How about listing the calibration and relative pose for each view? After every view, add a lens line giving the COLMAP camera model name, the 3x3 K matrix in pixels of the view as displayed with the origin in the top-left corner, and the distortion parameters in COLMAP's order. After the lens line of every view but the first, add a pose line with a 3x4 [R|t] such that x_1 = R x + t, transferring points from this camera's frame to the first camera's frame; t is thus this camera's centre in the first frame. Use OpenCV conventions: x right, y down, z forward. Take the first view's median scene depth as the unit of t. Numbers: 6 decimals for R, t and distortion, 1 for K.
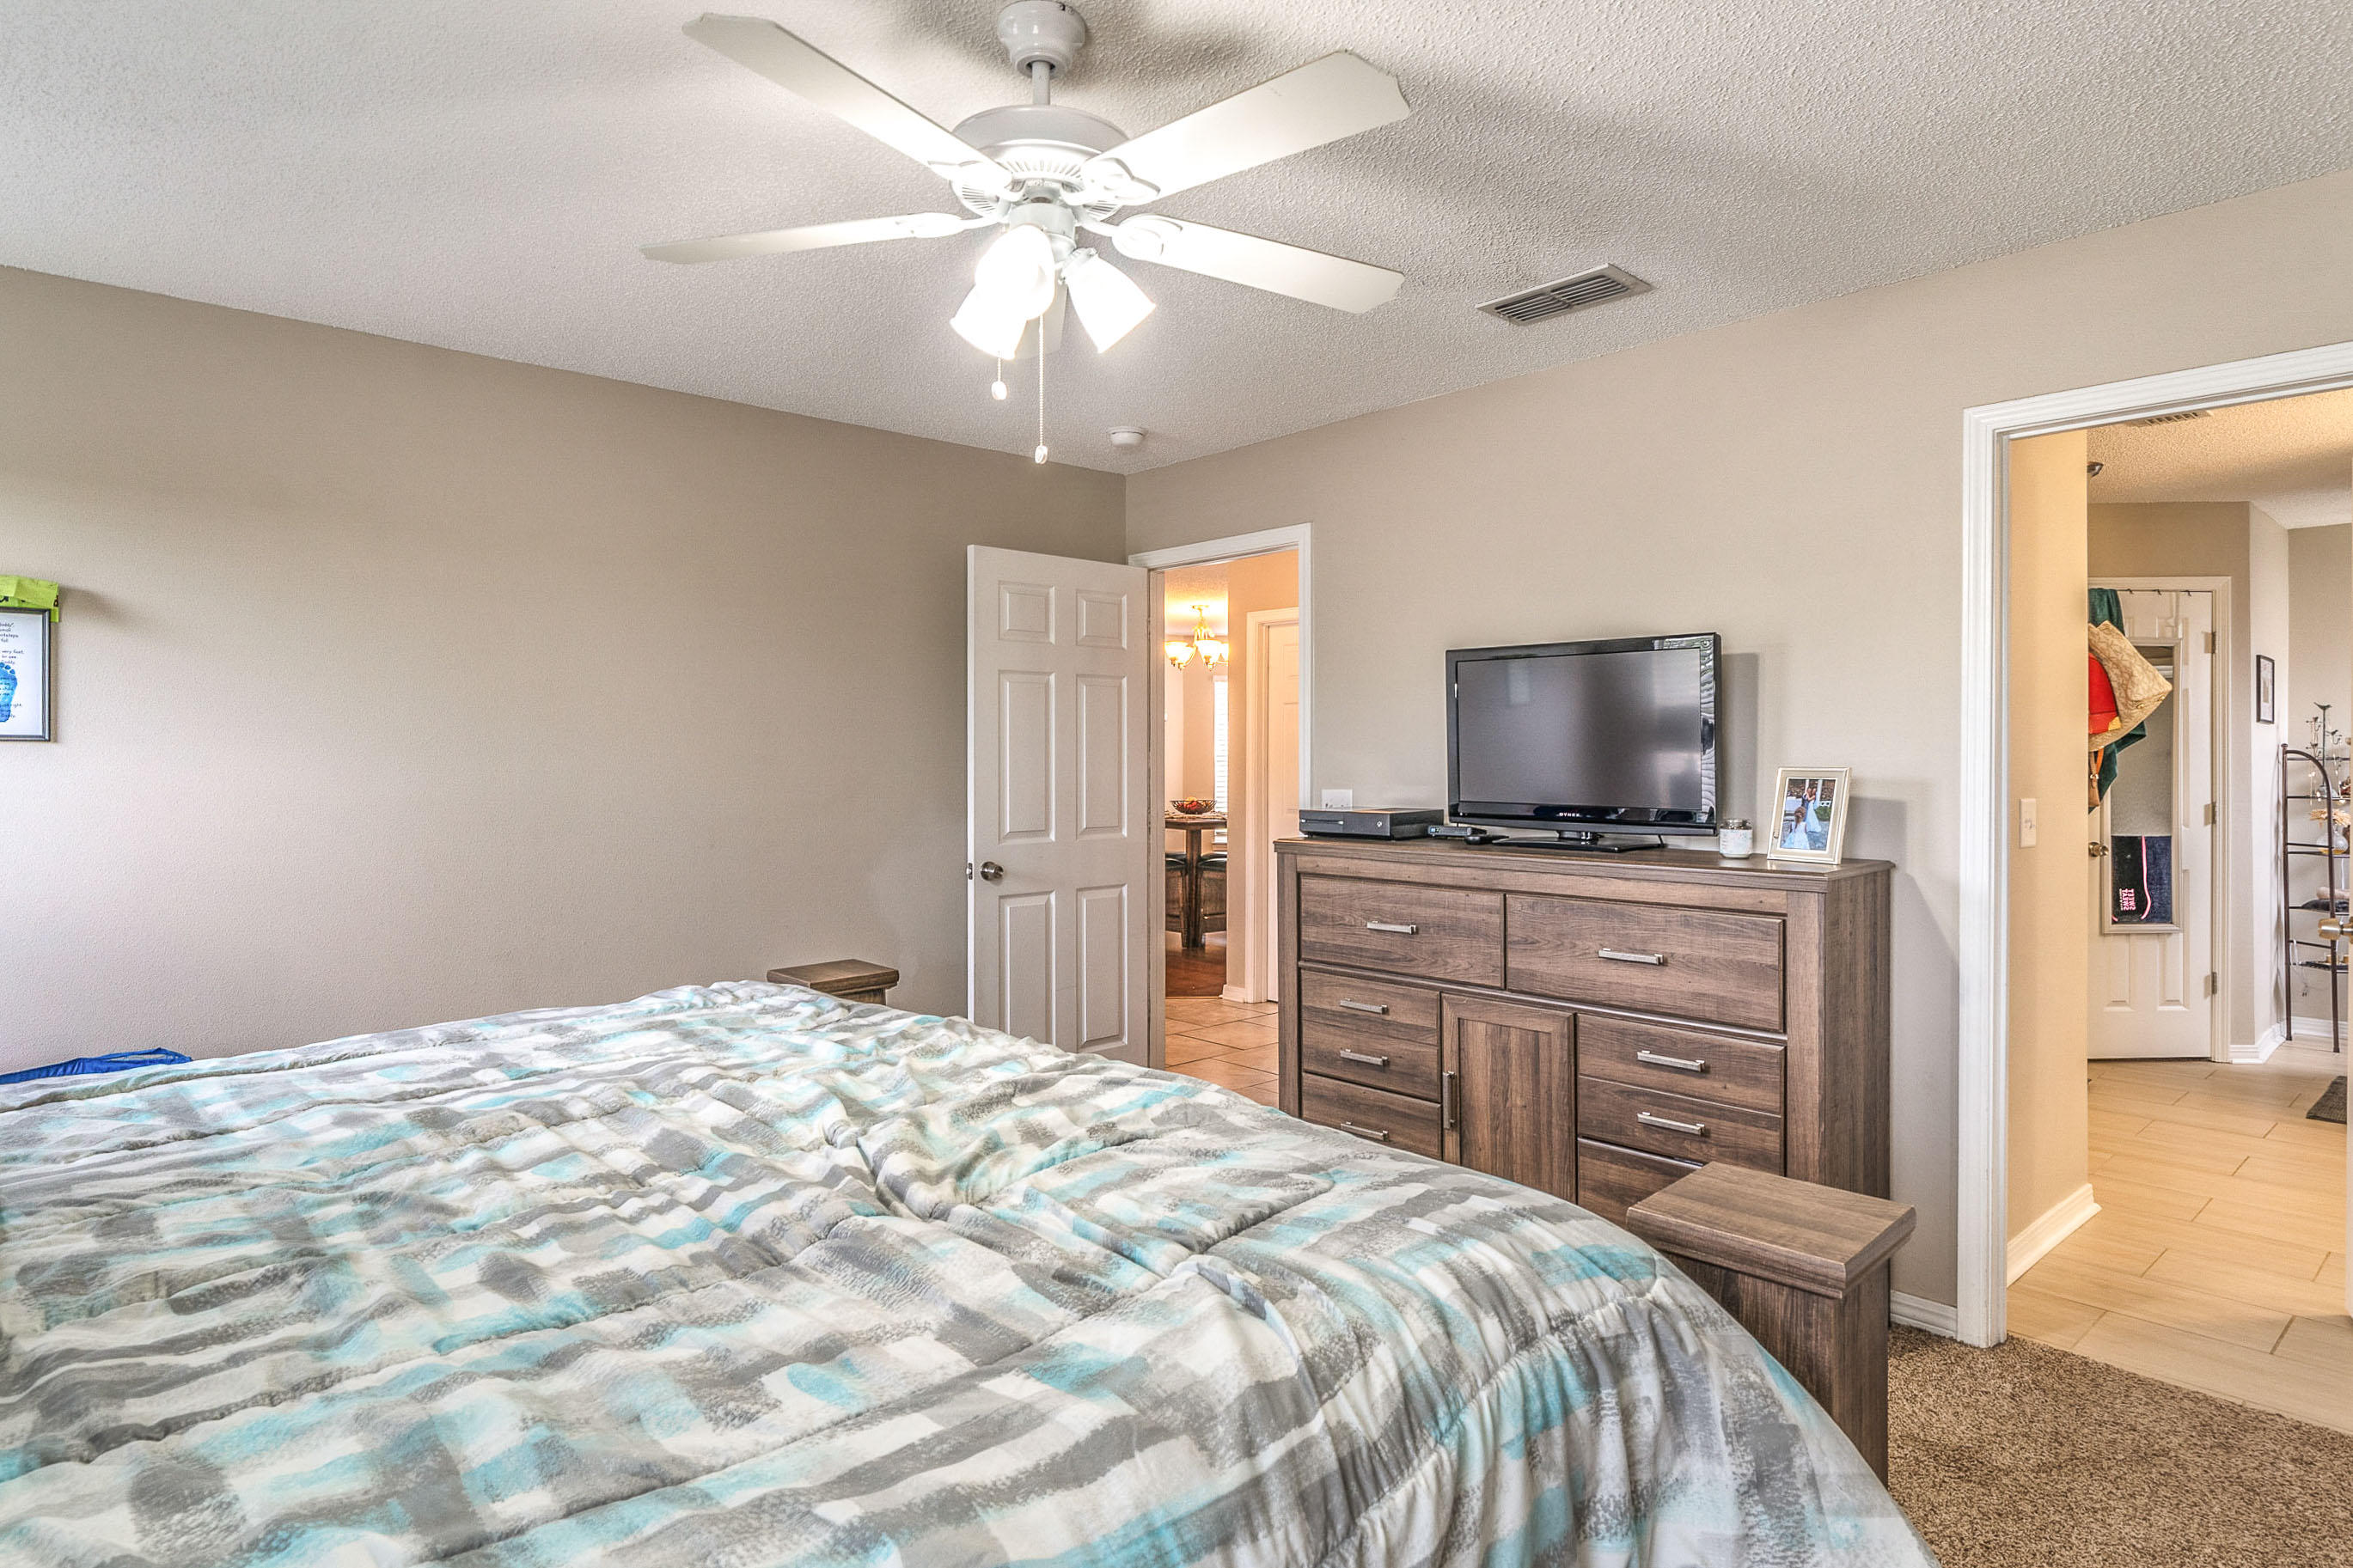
lens RADIAL K [[1265.9, 0, 1176.6], [0, 1265.9, 782.4], [0, 0, 1]] dist [-0.001673, -0.003787]
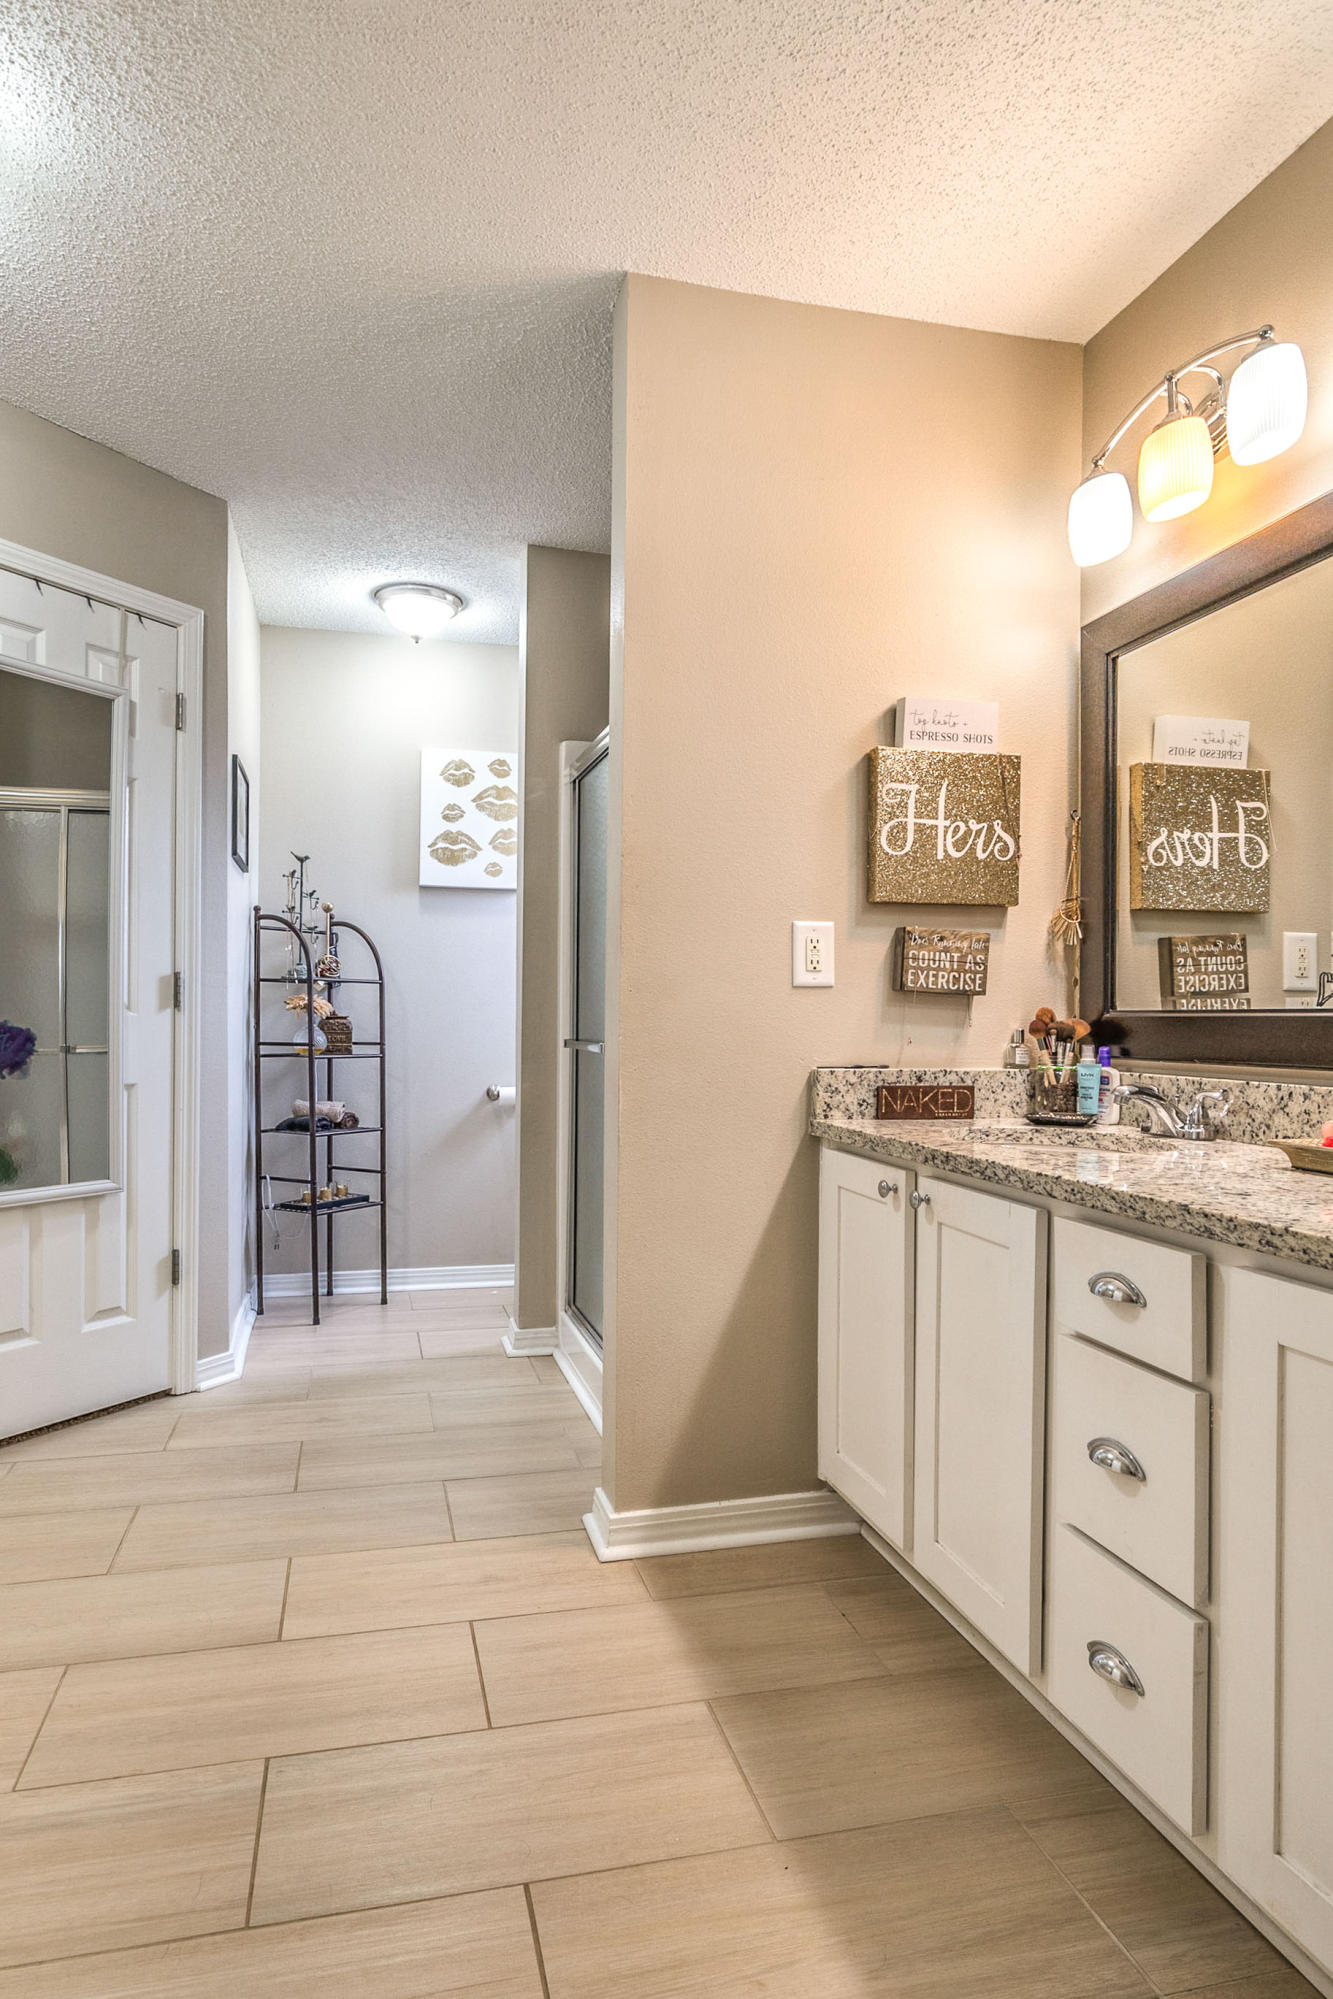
lens RADIAL K [[1075.5, 0, 664.8], [0, 1075.5, 1001.4], [0, 0, 1]] dist [-0.001673, -0.003787]
pose [[0.434029, 0.005287, 0.900883, 0.432090], [0.000286, 0.999982, -0.006006, 0.028585], [-0.900899, 0.002865, 0.434020, 0.531648]]
